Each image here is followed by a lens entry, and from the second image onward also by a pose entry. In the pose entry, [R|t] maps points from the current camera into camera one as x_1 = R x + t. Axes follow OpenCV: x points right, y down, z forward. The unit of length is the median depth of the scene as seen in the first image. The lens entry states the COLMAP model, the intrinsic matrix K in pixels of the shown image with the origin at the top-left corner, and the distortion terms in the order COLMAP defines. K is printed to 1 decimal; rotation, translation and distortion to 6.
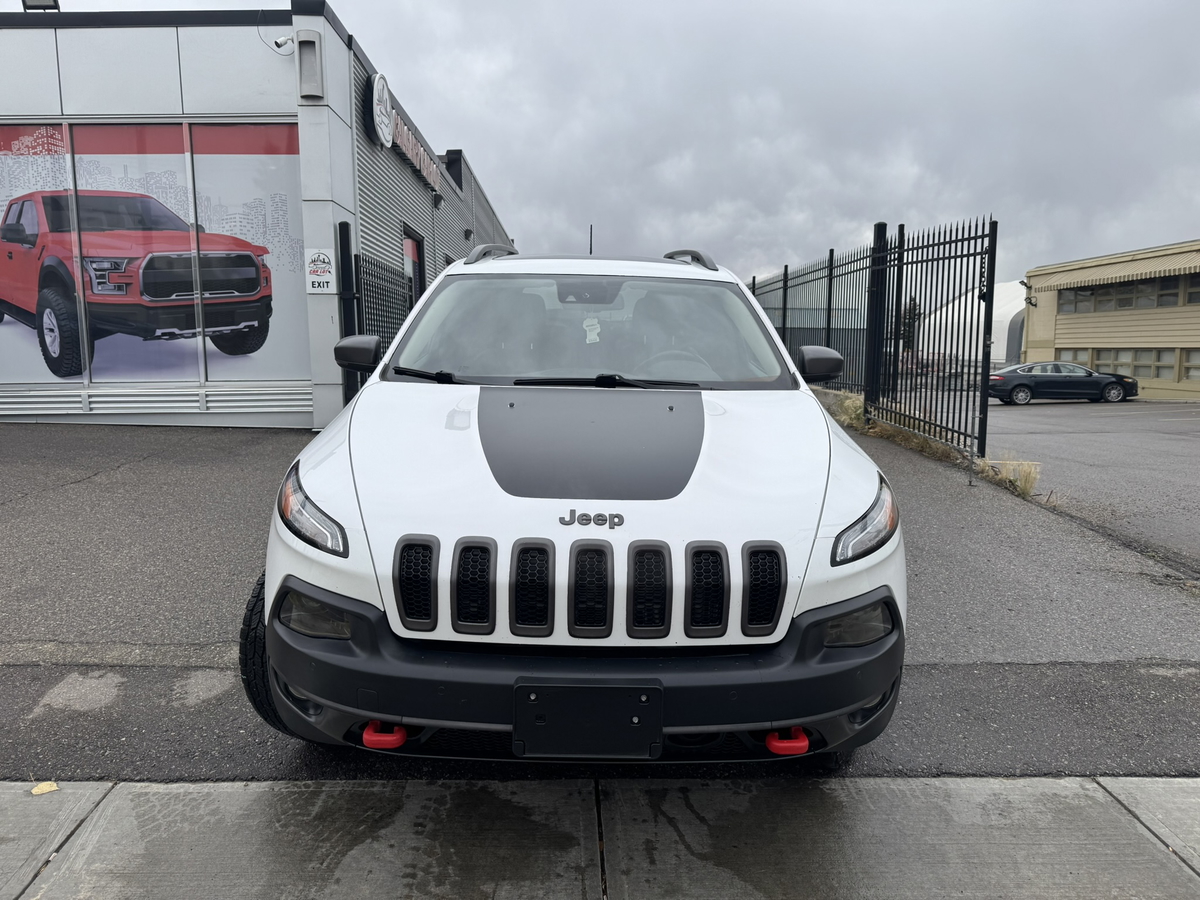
lens RADIAL K [[843.4, 0, 600.9], [0, 843.4, 450.4], [0, 0, 1]] dist [0.015260, -0.021946]
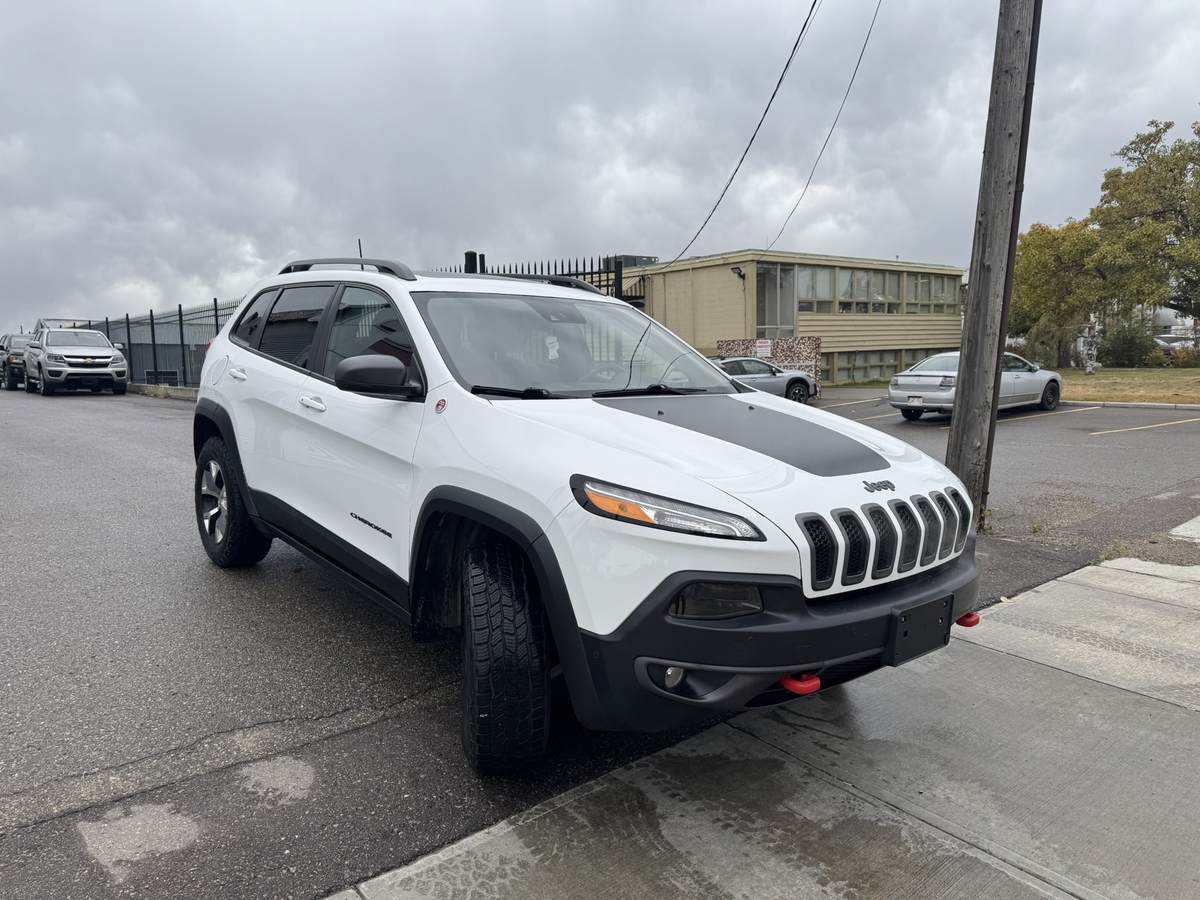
lens RADIAL K [[843.4, 0, 604.4], [0, 843.4, 443.4], [0, 0, 1]] dist [0.015260, -0.021946]
pose [[0.771330, -0.082183, 0.631107, -0.864099], [0.098757, 0.995072, 0.008880, -0.029625], [-0.628727, 0.055477, 0.775645, 0.162571]]
